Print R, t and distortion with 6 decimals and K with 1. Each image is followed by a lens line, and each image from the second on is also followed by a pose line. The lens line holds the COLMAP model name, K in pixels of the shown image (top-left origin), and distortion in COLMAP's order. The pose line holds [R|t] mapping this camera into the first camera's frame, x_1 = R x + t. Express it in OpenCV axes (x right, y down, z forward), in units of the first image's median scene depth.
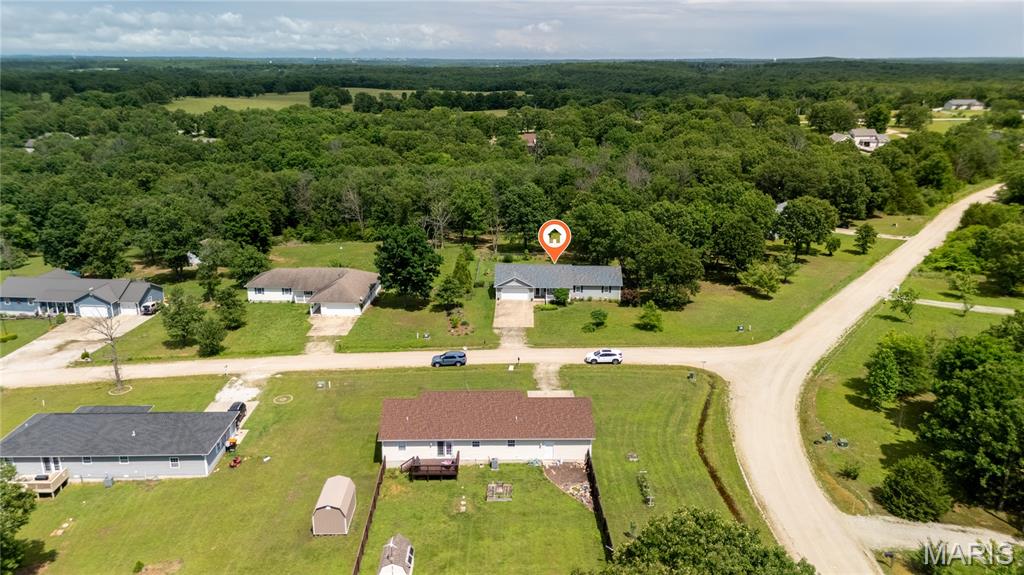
lens RADIAL K [[748.9, 0, 512.0], [0, 748.9, 287.5], [0, 0, 1]] dist [0.105842, -0.129091]
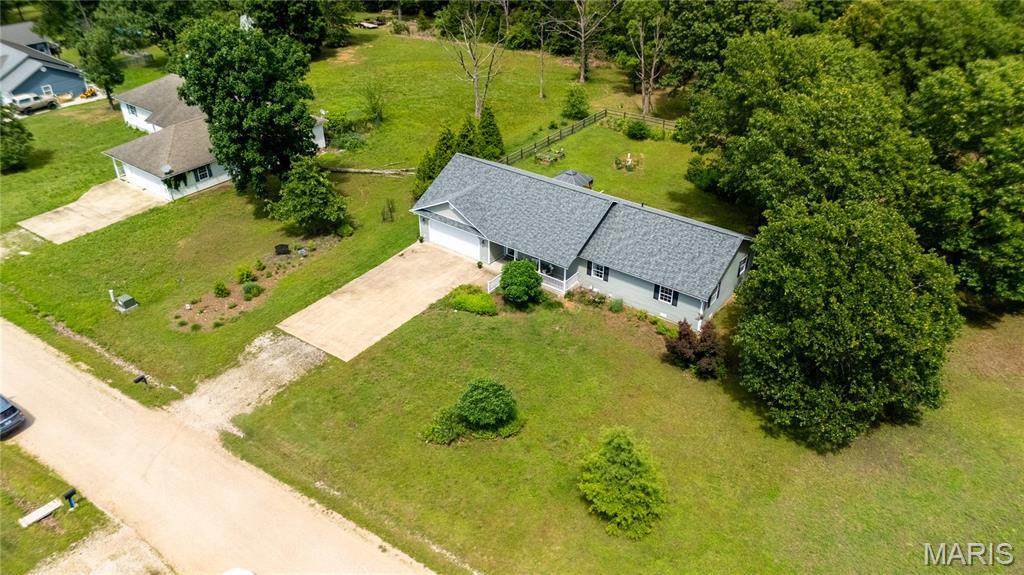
lens RADIAL K [[752.4, 0, 512.0], [0, 752.4, 287.5], [0, 0, 1]] dist [0.083193, -0.073781]
pose [[0.816805, 0.305457, -0.489414, 0.246542], [-0.164273, 0.936356, 0.310244, -0.102494], [0.553032, -0.173012, 0.814999, 0.683286]]
